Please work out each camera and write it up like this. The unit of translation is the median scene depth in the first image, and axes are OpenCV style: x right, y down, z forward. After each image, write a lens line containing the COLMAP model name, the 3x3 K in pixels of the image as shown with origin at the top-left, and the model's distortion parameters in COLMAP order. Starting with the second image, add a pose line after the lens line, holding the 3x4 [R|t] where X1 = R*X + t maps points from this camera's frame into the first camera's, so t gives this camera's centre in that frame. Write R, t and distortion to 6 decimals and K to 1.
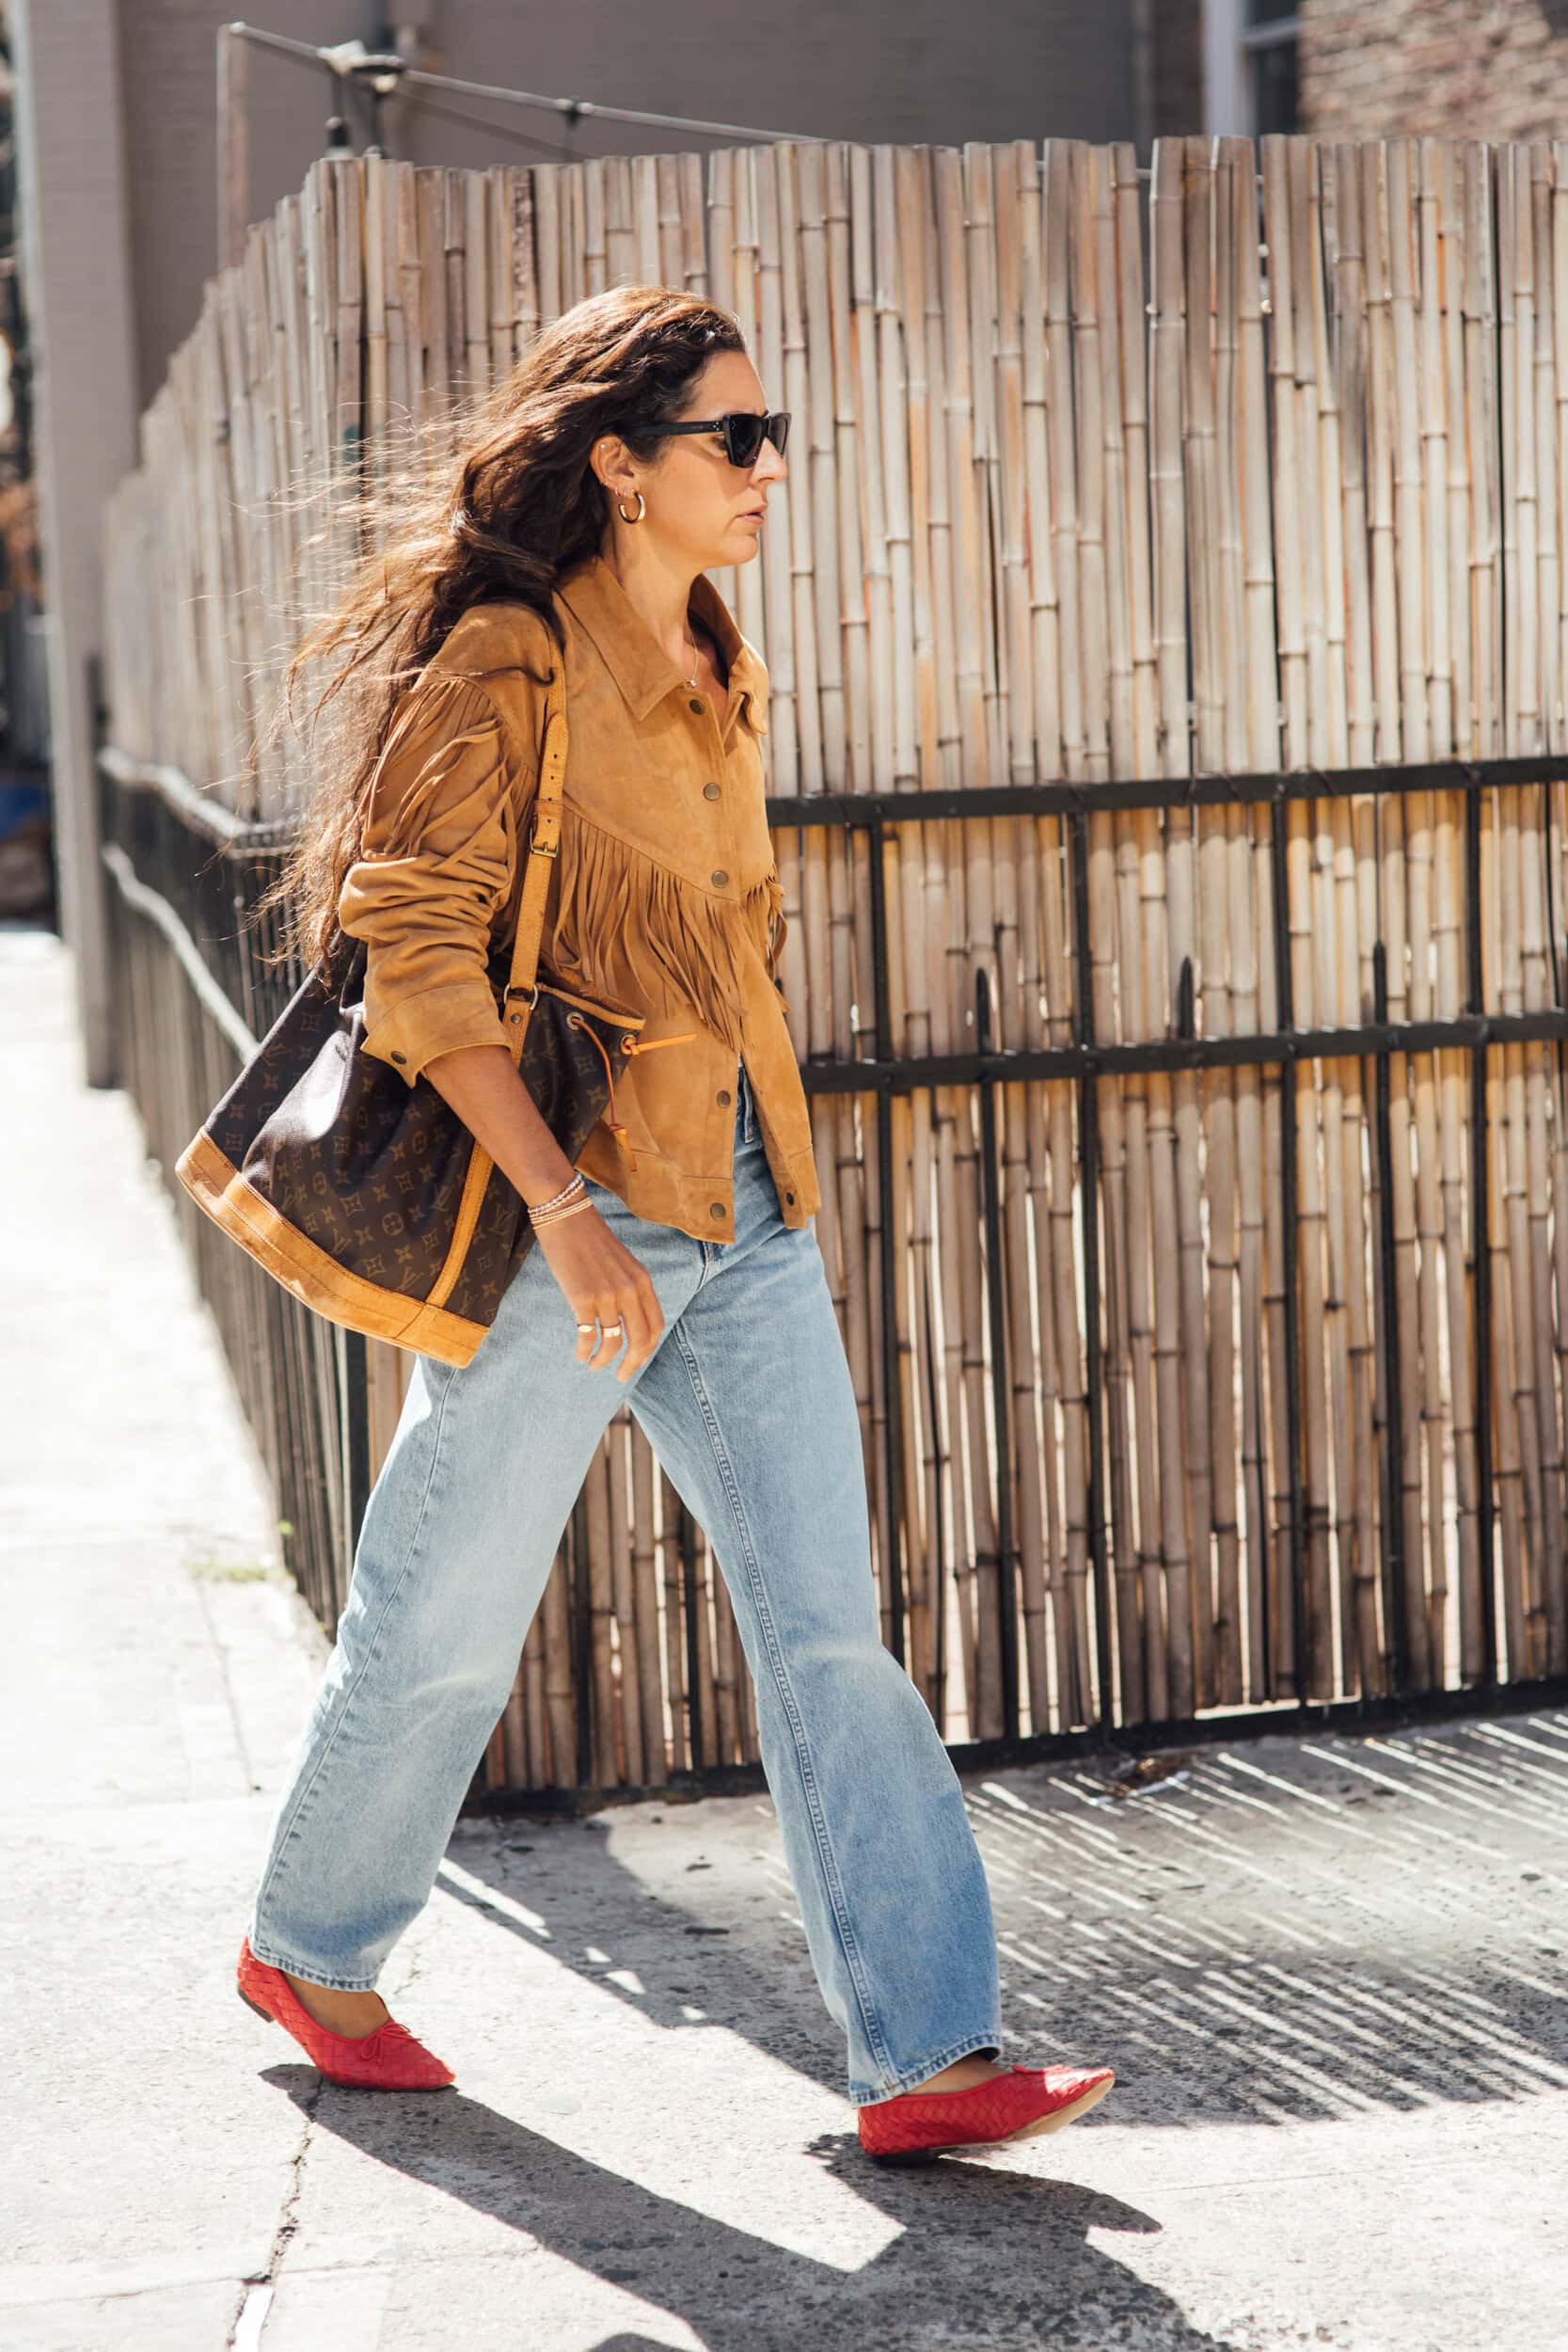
lens RADIAL K [[5327.9, 0, 730.9], [0, 5327.9, 1114.6], [0, 0, 1]] dist [0.011278, 0.058069]
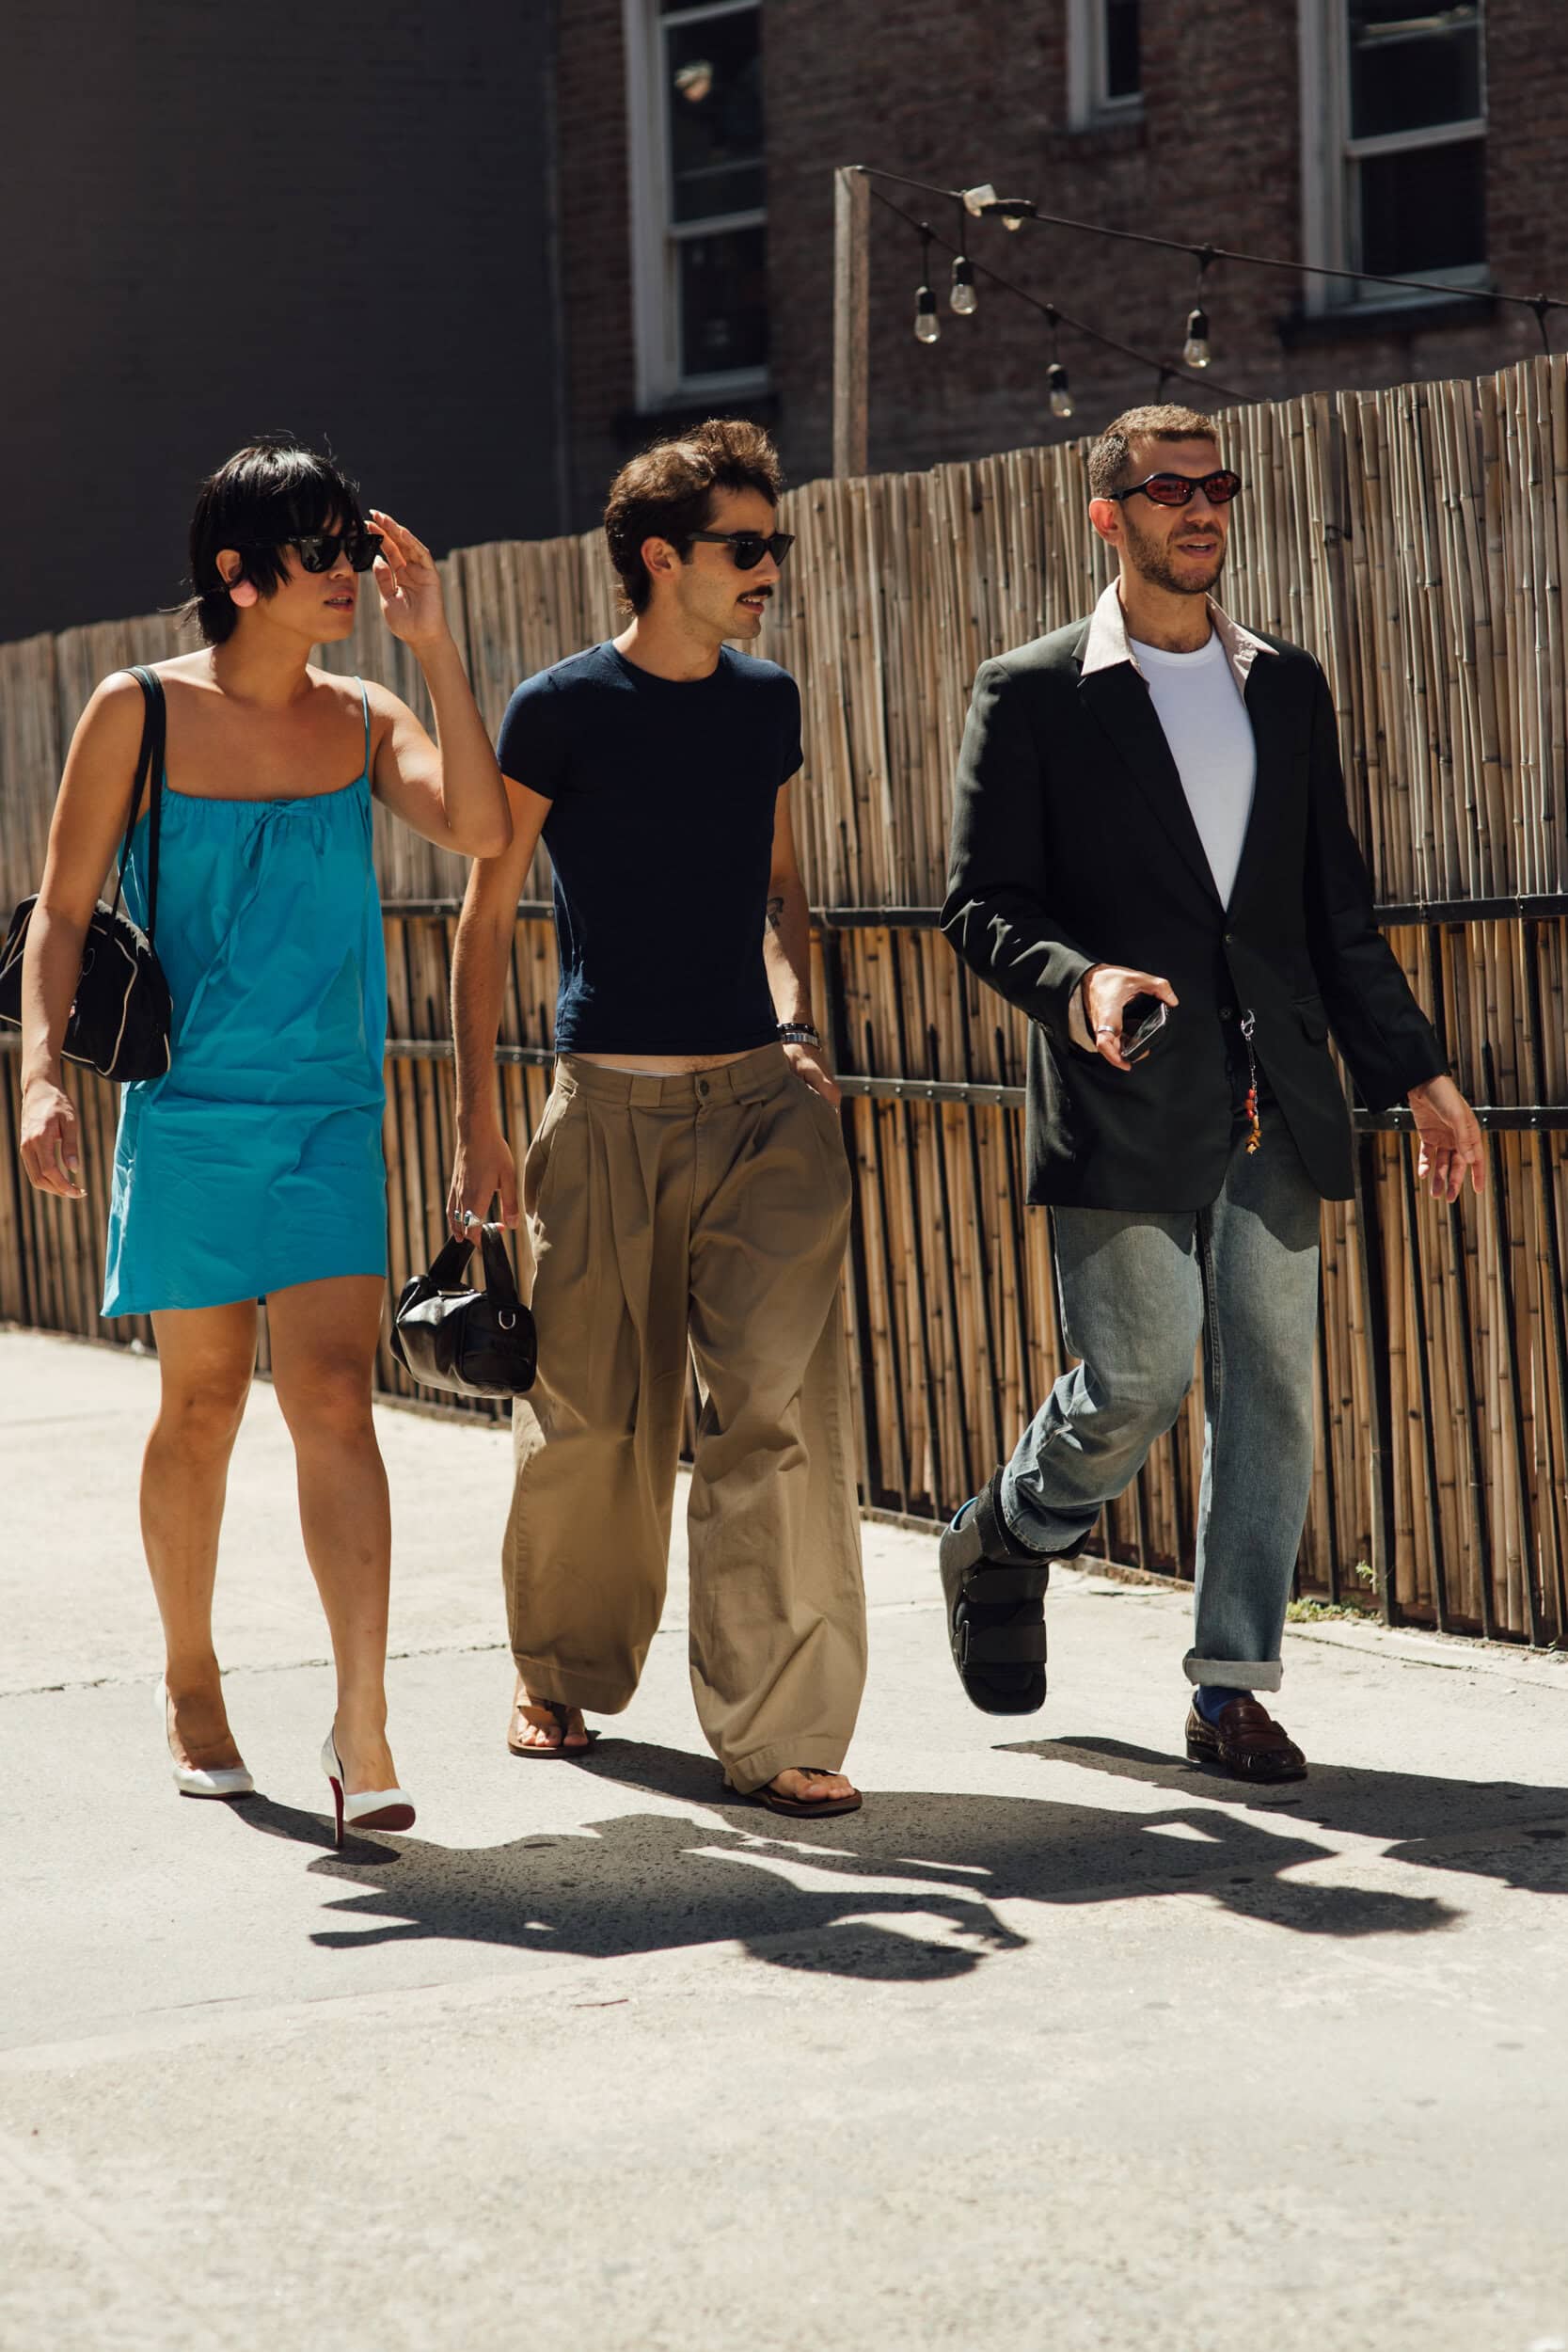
lens RADIAL K [[5536.9, 0, 784.0], [0, 5536.9, 1176.0], [0, 0, 1]] dist [0.004777, -0.547748]
pose [[0.956203, -0.024121, 0.291708, -0.646165], [0.034368, 0.998957, -0.030057, 0.034296], [-0.290679, 0.038766, 0.956035, -0.016401]]
